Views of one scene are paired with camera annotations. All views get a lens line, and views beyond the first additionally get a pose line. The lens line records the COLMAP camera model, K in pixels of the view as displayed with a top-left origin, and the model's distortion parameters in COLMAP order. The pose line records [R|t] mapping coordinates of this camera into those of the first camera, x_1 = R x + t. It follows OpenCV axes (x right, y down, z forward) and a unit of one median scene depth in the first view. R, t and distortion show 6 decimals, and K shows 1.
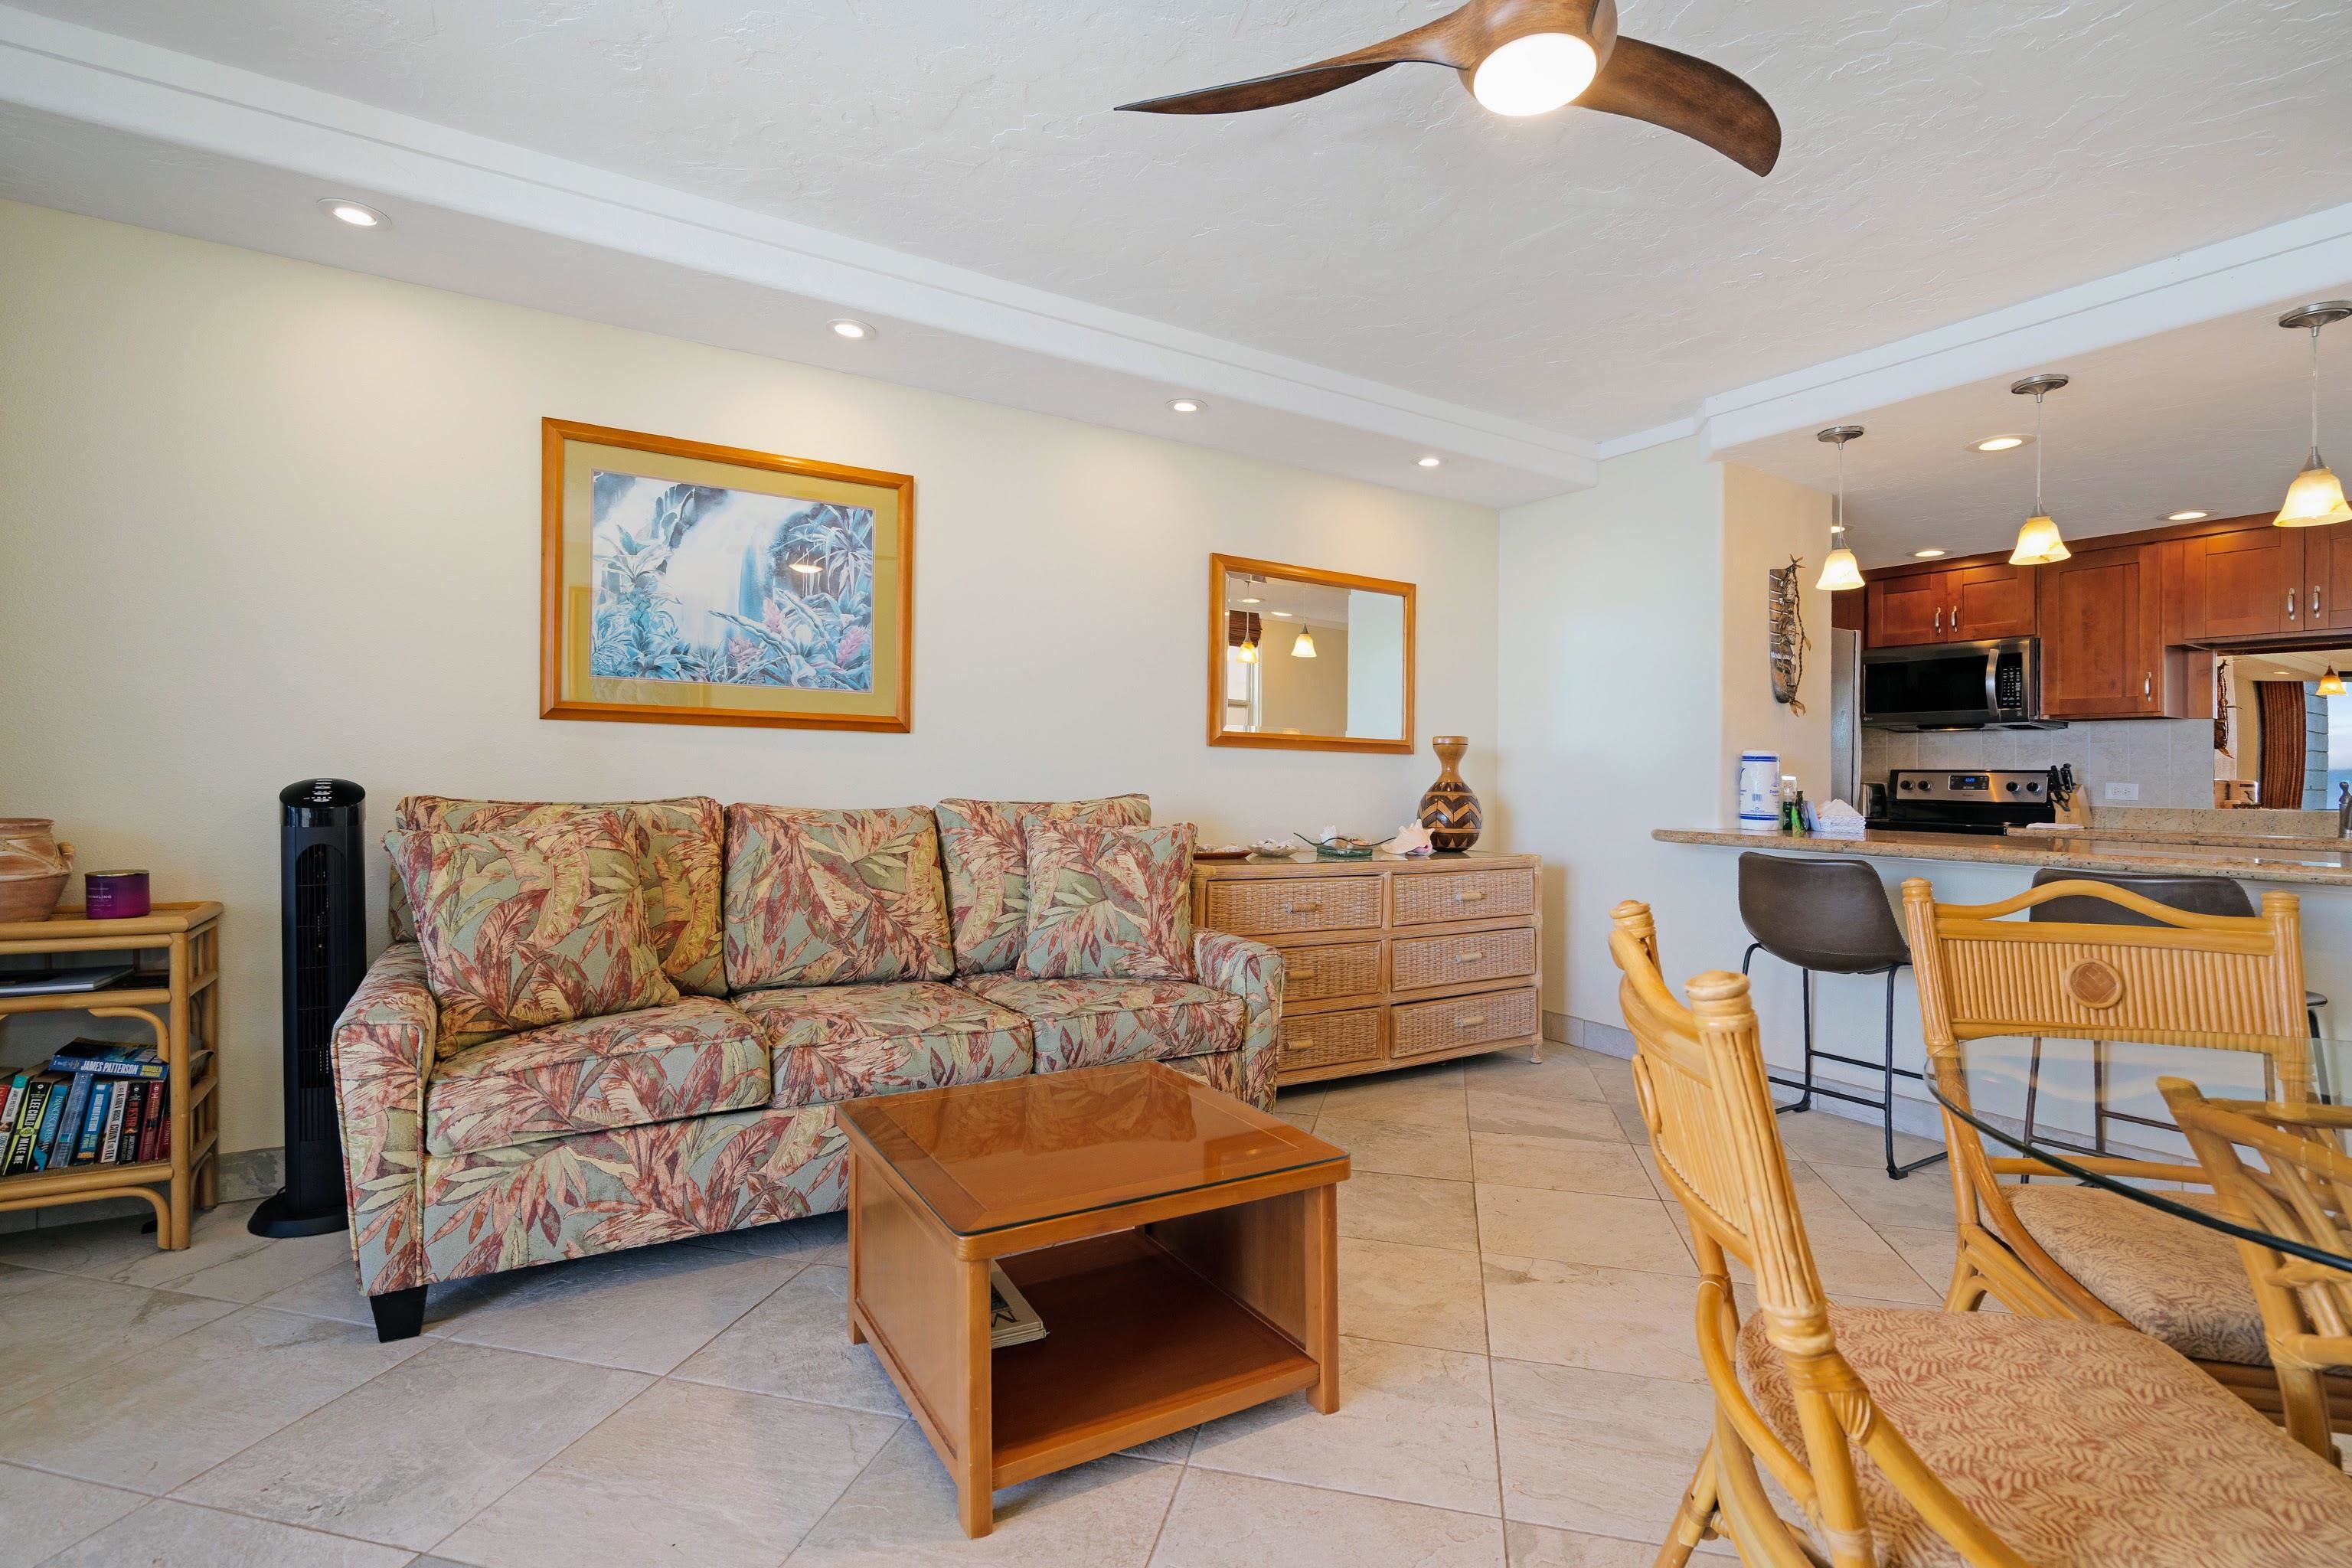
lens RADIAL K [[1077.1, 0, 1182.0], [0, 1077.1, 807.6], [0, 0, 1]] dist [-0.009521, 0.000757]
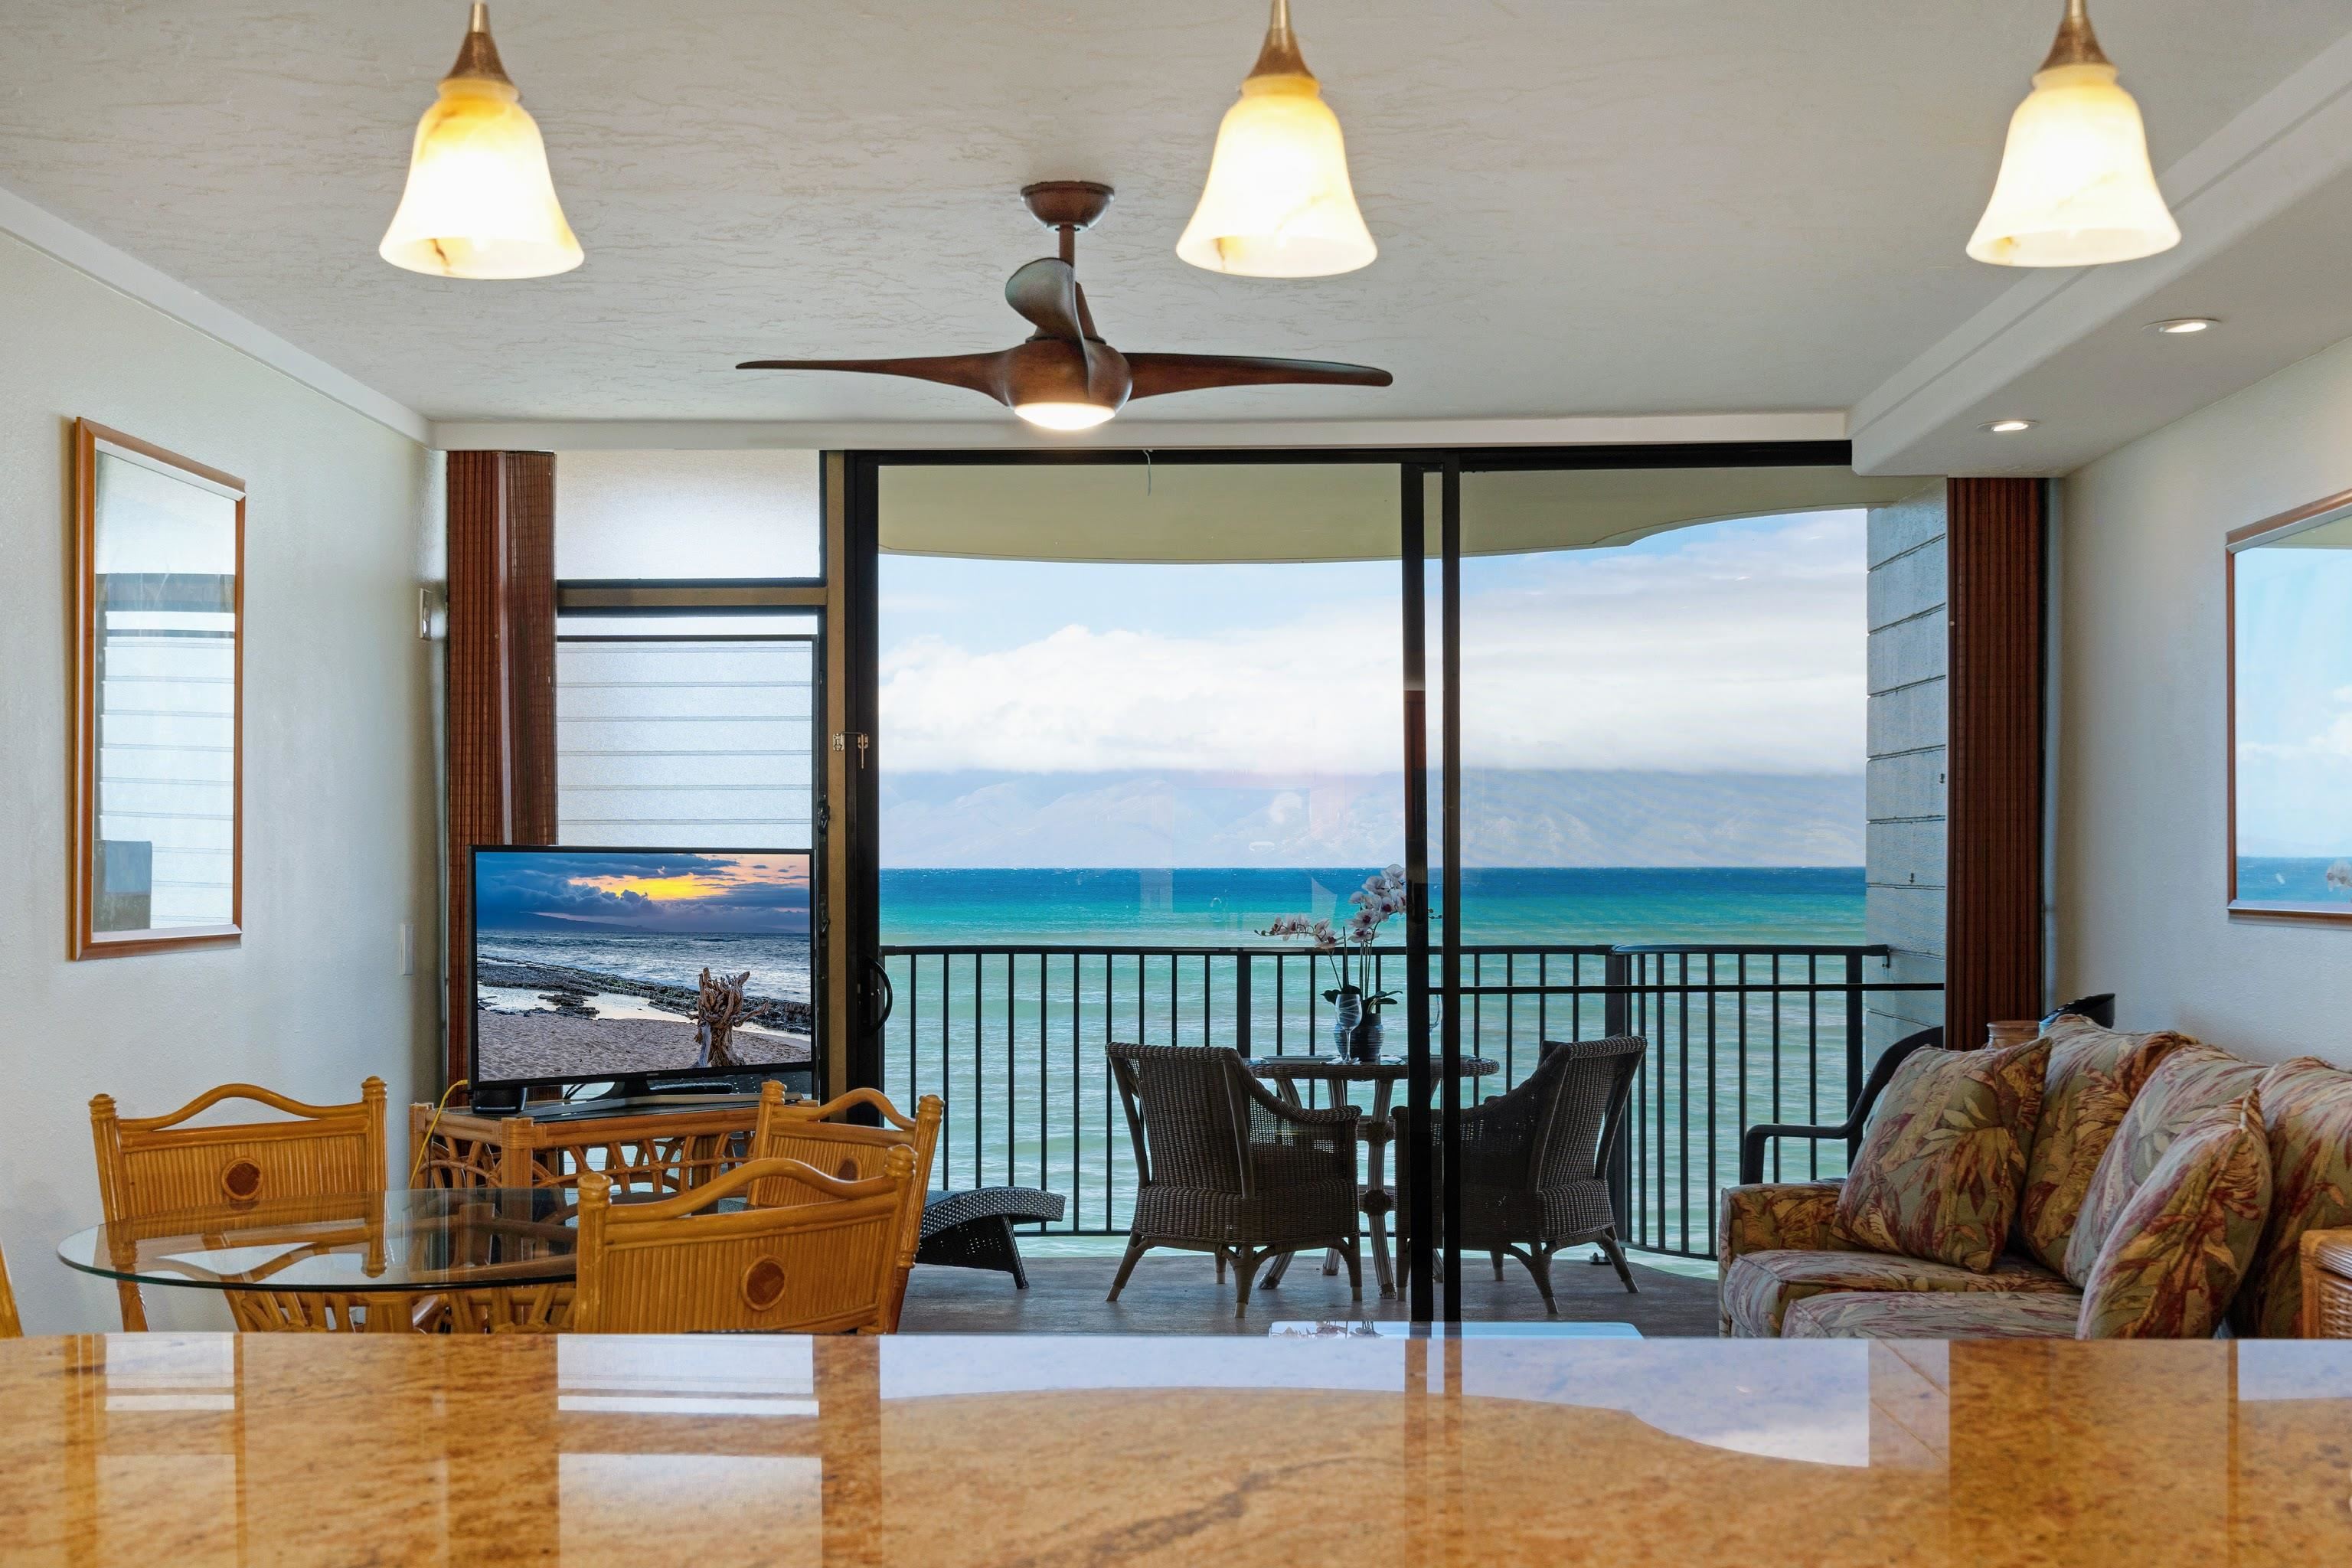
lens RADIAL K [[2628.2, 0, 1181.7], [0, 2628.2, 871.6], [0, 0, 1]] dist [-0.013663, 0.000000]
pose [[-0.522613, -0.019681, -0.852343, 1.256418], [-0.036627, 0.999329, -0.000618, -0.080746], [0.851783, 0.030896, -0.522983, 1.223710]]
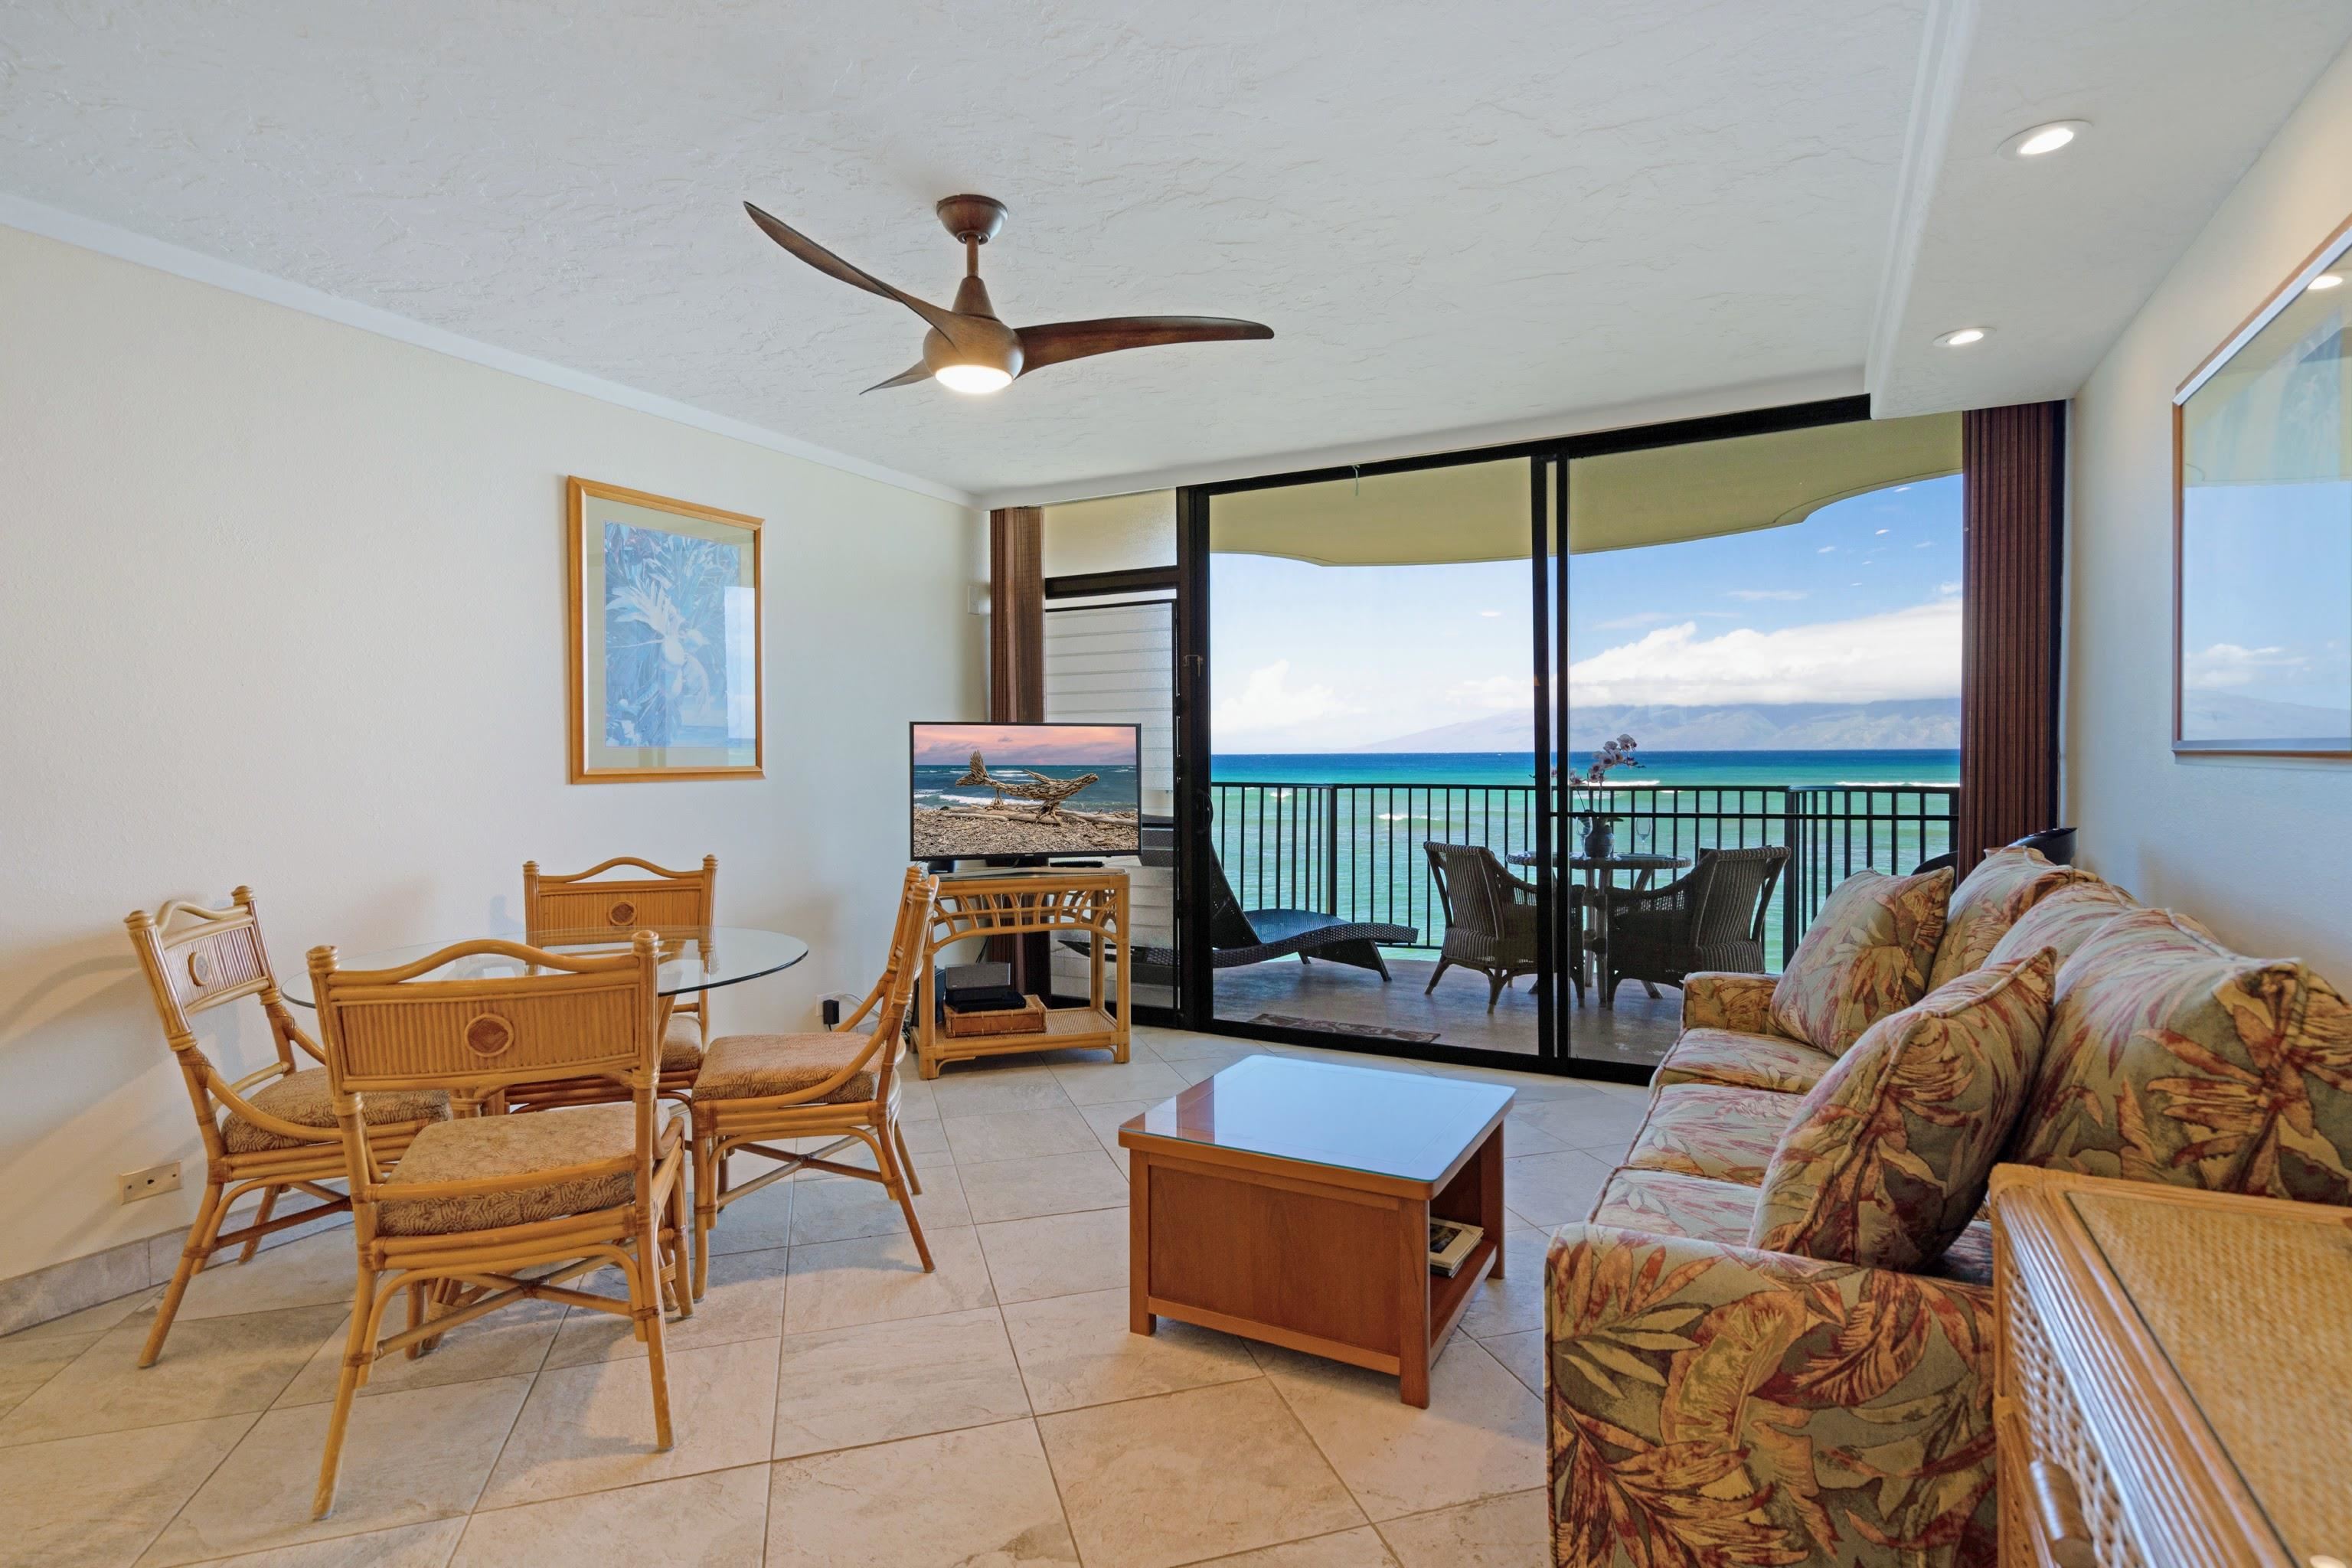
lens RADIAL K [[1163.5, 0, 1159.7], [0, 1163.5, 775.2], [0, 0, 1]] dist [-0.008296, -0.002526]
pose [[-0.851035, -0.005452, -0.525081, 0.466945], [-0.027157, 0.999065, 0.033642, -0.073547], [0.524407, 0.042890, -0.850387, 1.218610]]
